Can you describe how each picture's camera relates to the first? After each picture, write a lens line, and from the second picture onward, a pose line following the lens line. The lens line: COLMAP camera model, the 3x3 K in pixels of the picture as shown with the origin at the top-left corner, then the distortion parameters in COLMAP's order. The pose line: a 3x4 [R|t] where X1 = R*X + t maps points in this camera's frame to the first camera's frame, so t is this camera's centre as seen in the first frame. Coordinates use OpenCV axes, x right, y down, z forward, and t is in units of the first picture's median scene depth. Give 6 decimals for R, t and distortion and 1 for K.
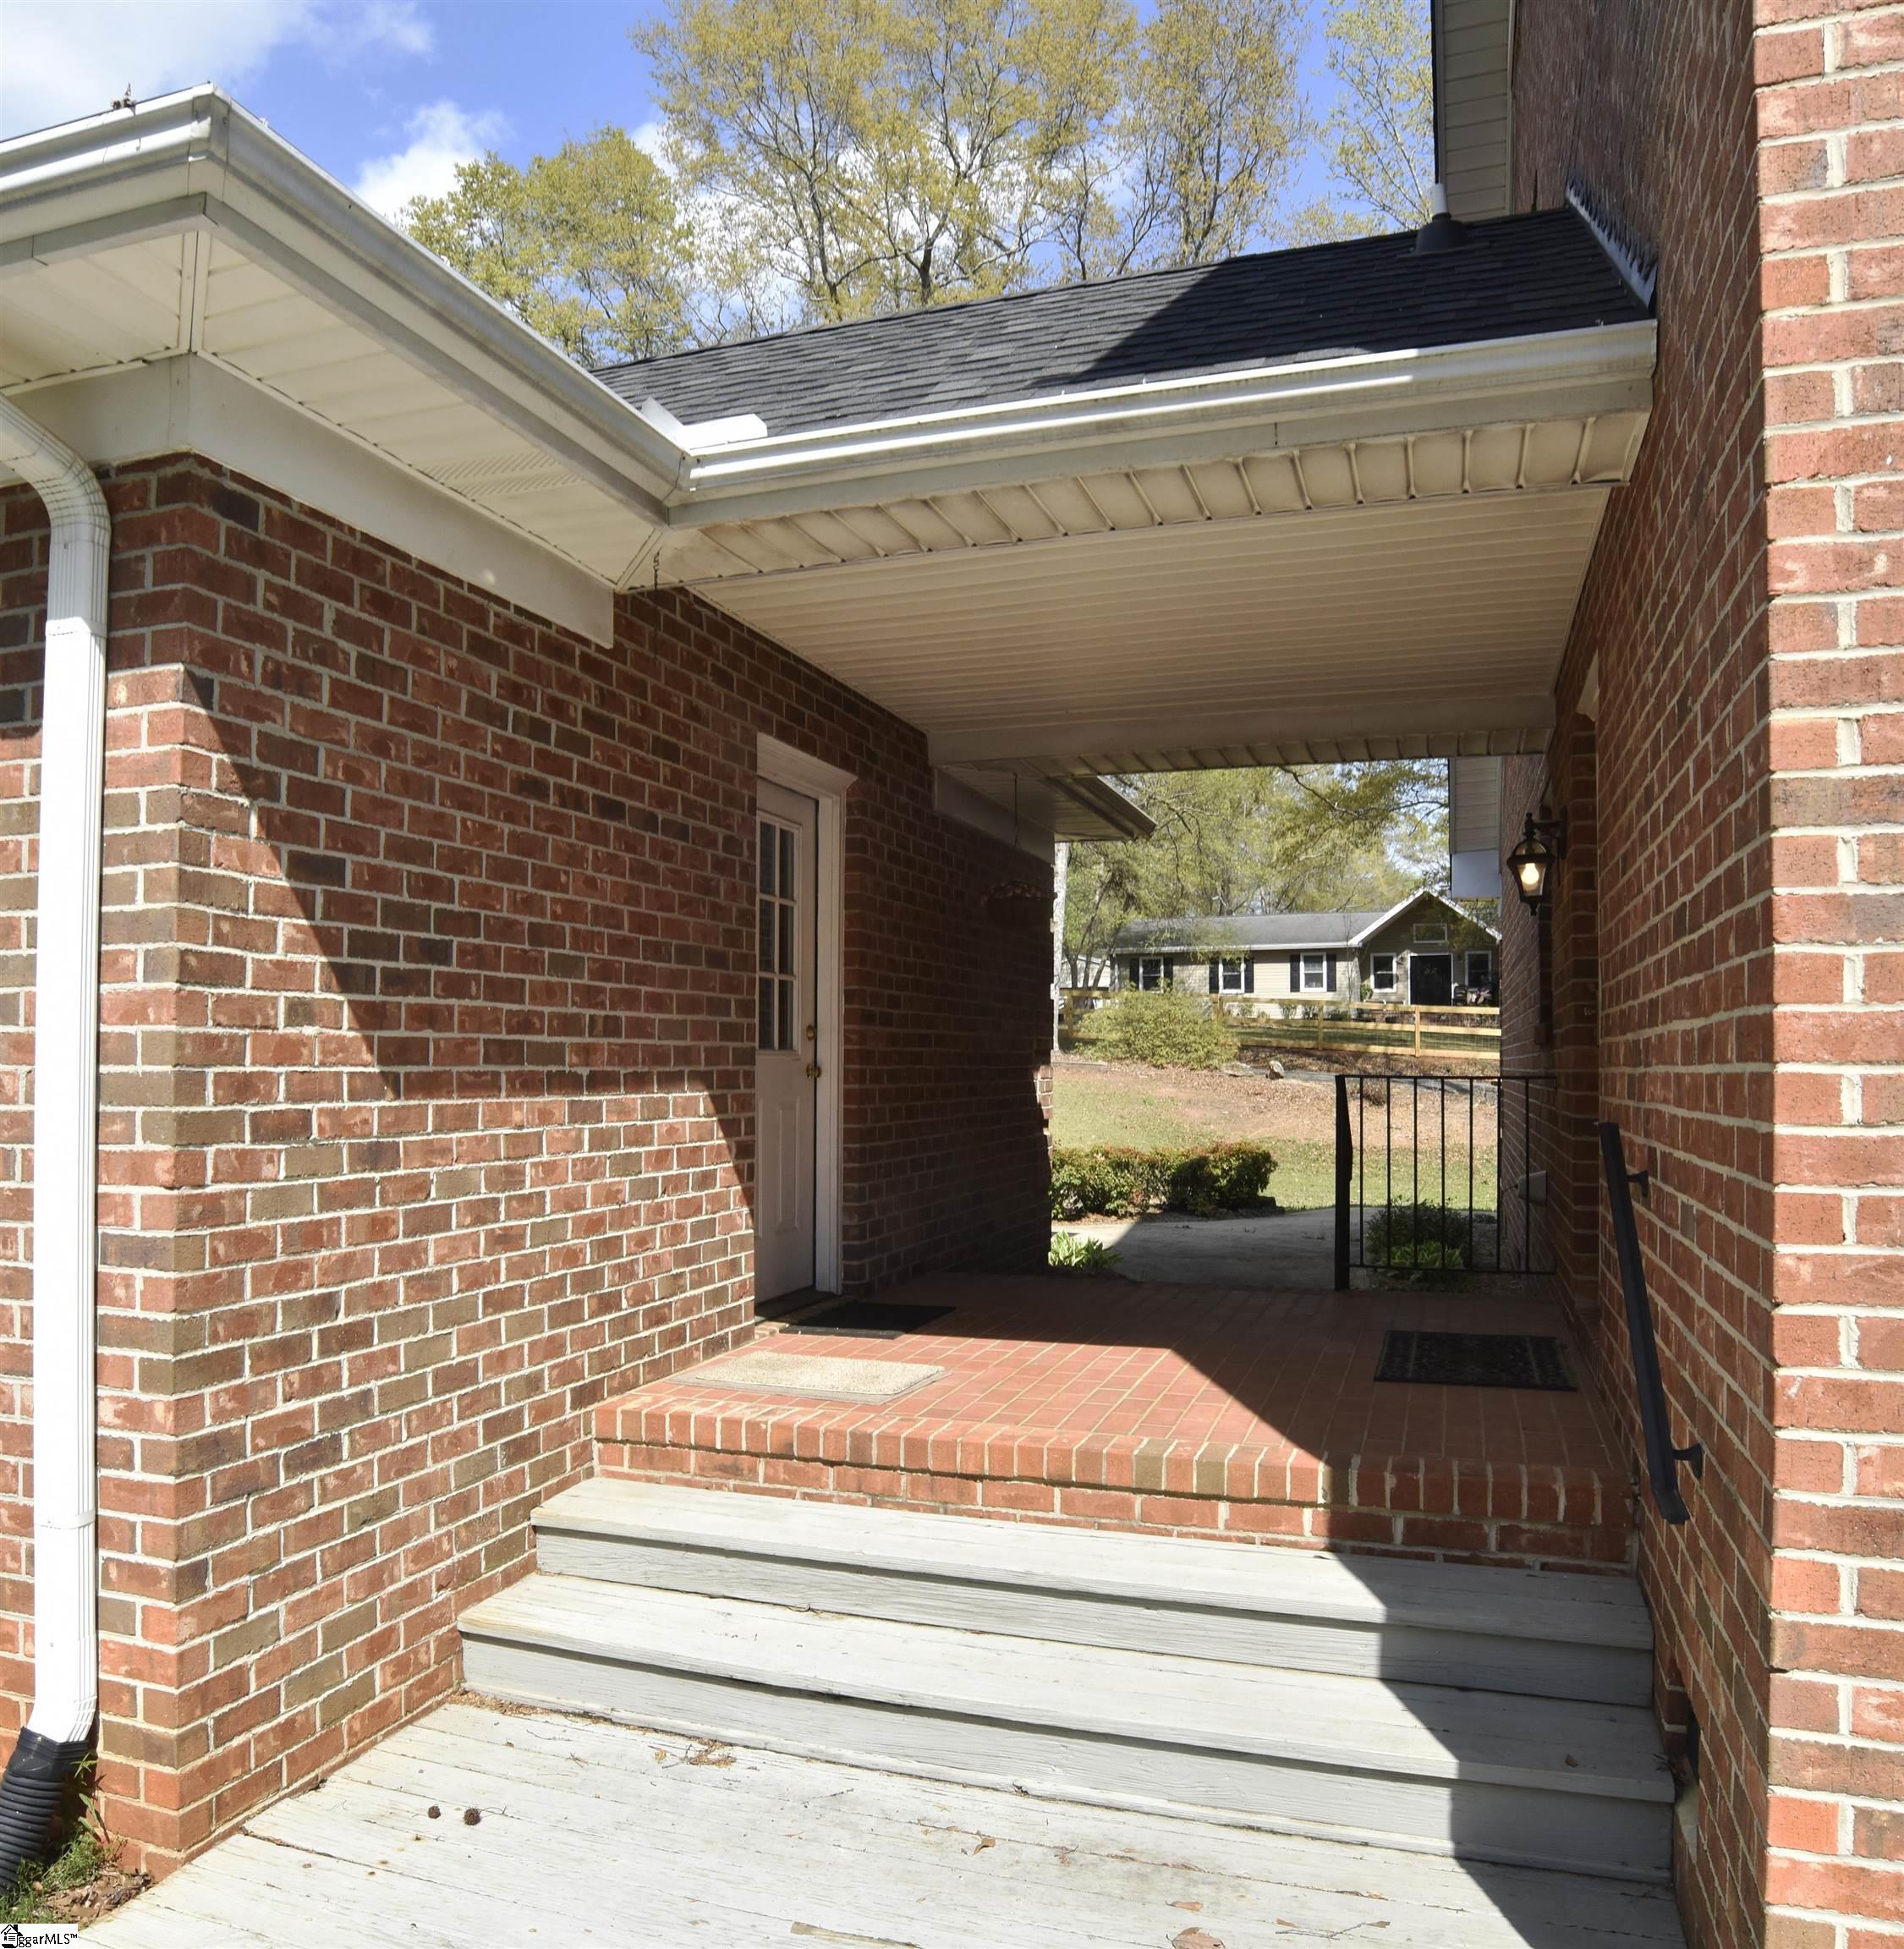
lens RADIAL K [[1518.6, 0, 952.0], [0, 1518.6, 974.5], [0, 0, 1]] dist [-0.003651, -0.002384]
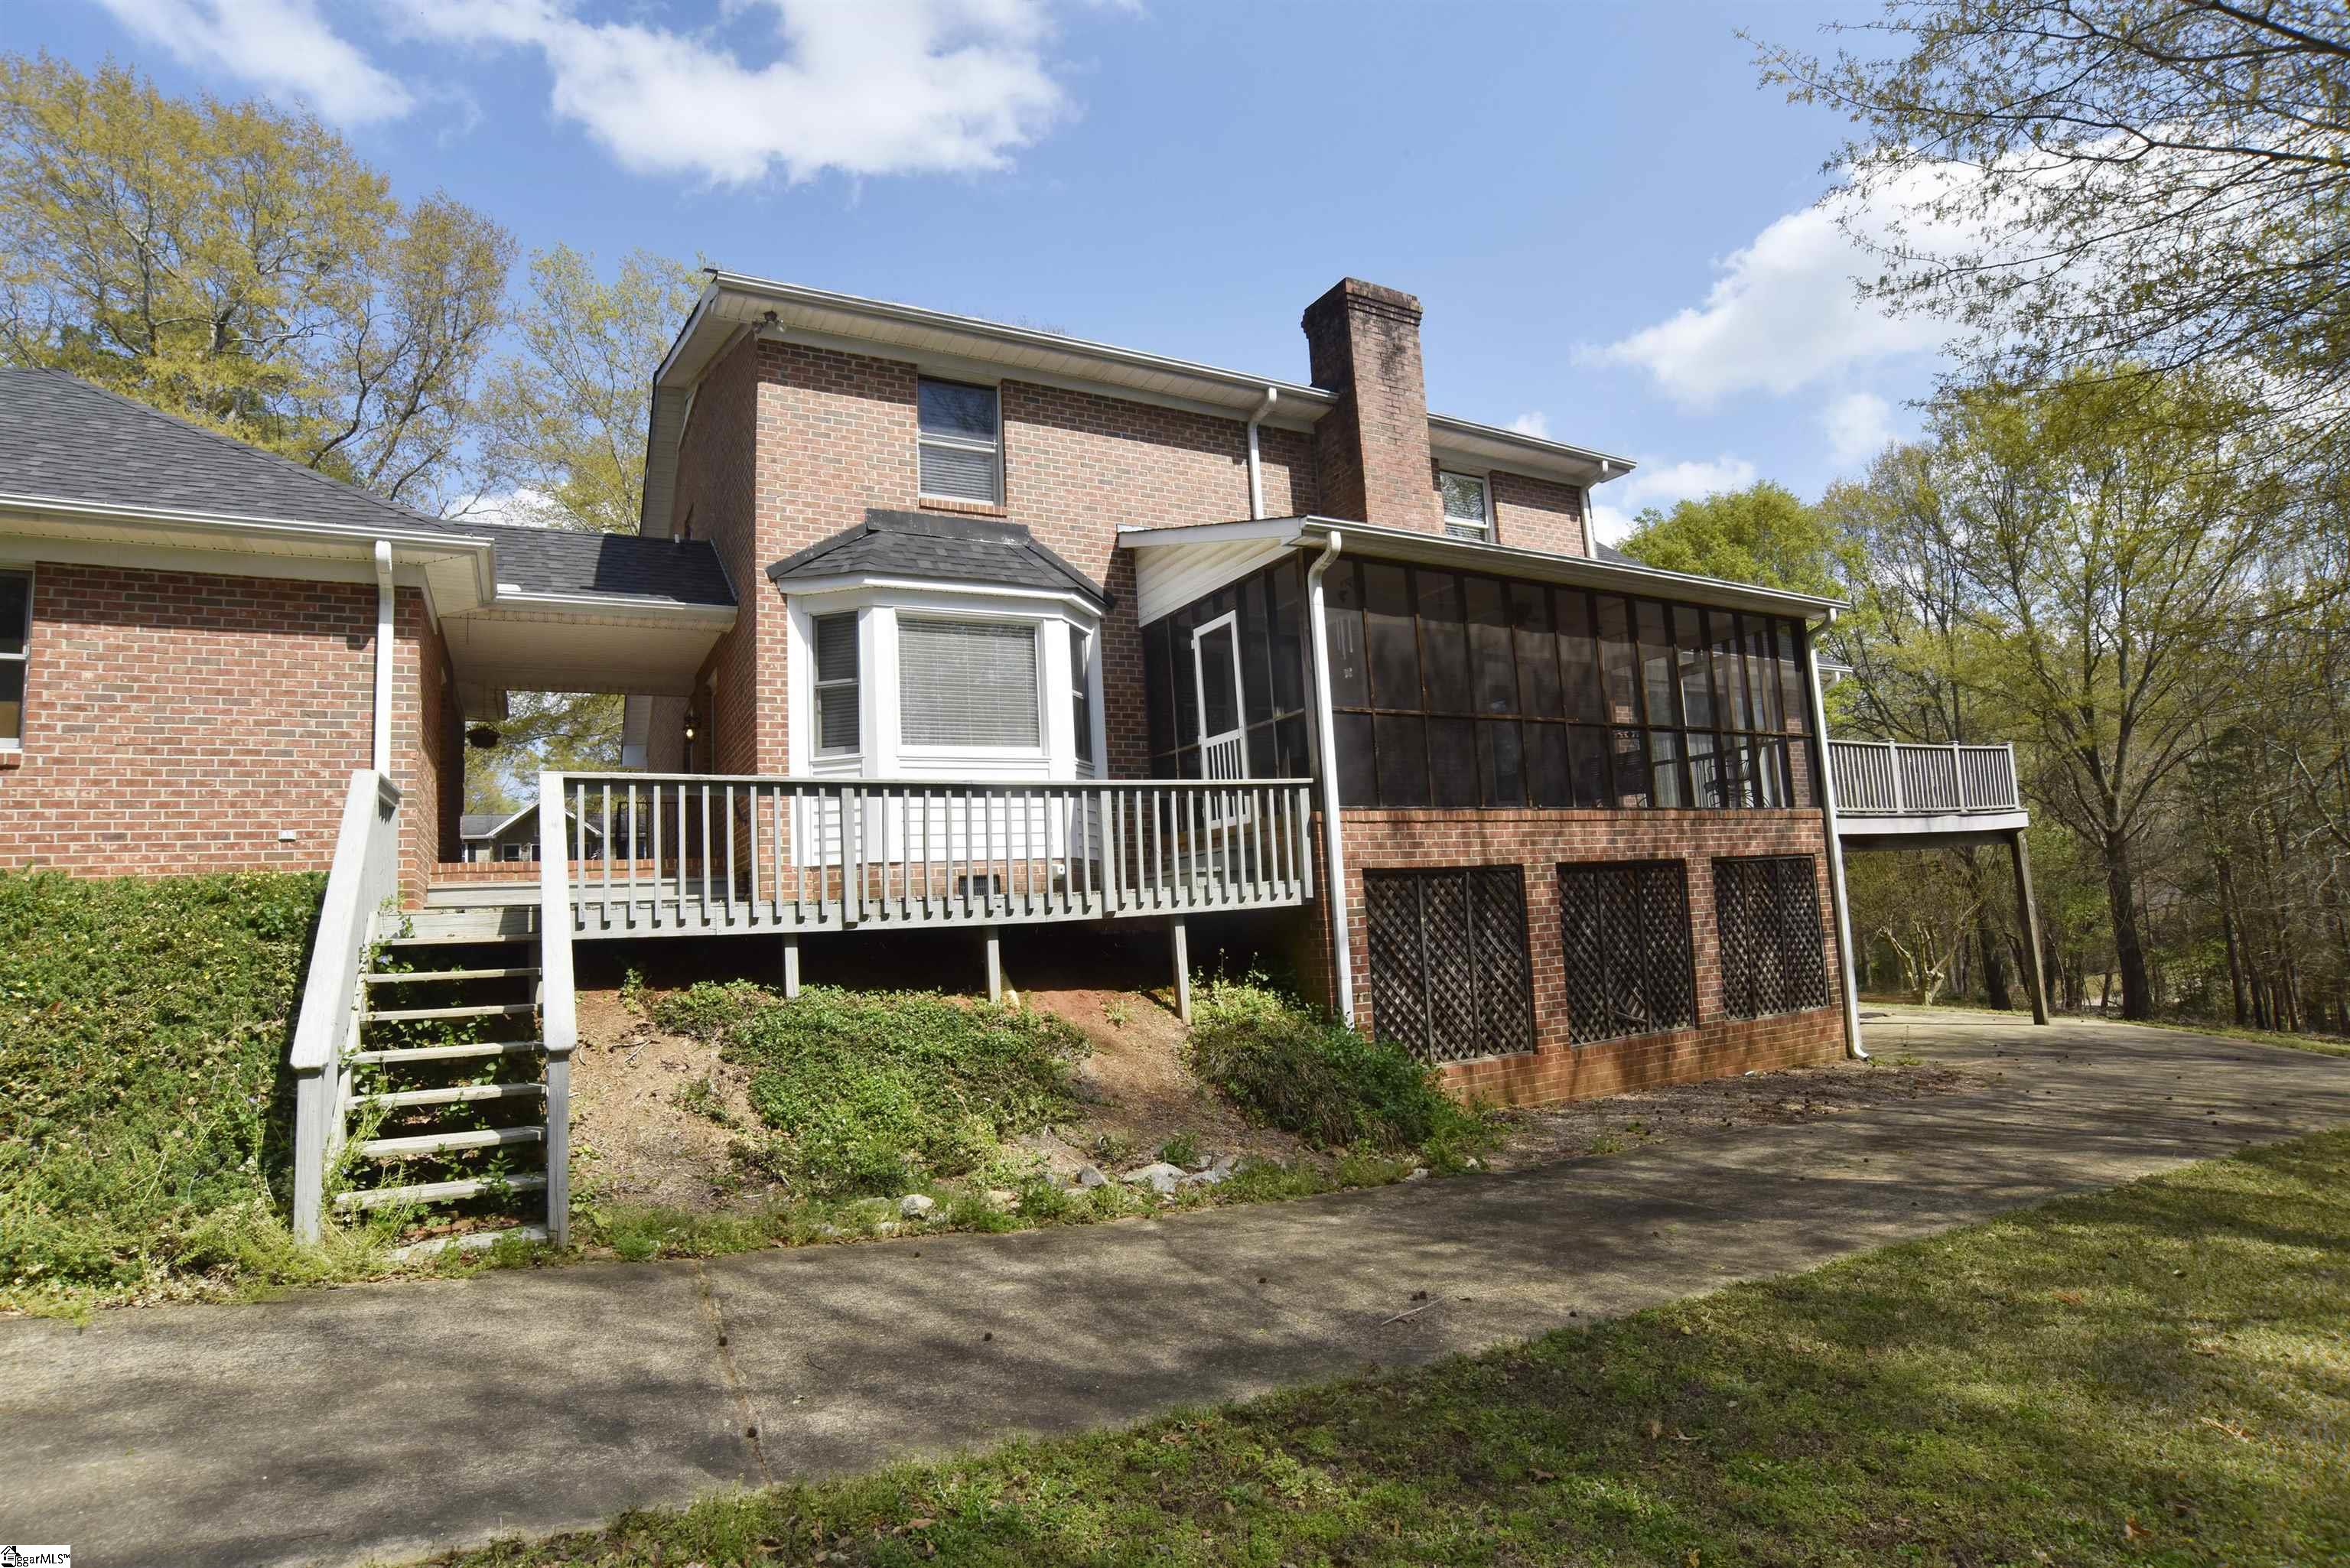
lens RADIAL K [[1203.3, 0, 1175.0], [0, 1203.3, 784.0], [0, 0, 1]] dist [-0.071681, 0.001153]
pose [[0.677654, 0.050427, 0.733650, -1.428615], [0.019434, 0.996070, -0.086415, 0.522594], [-0.735124, 0.072817, 0.674010, -2.702695]]
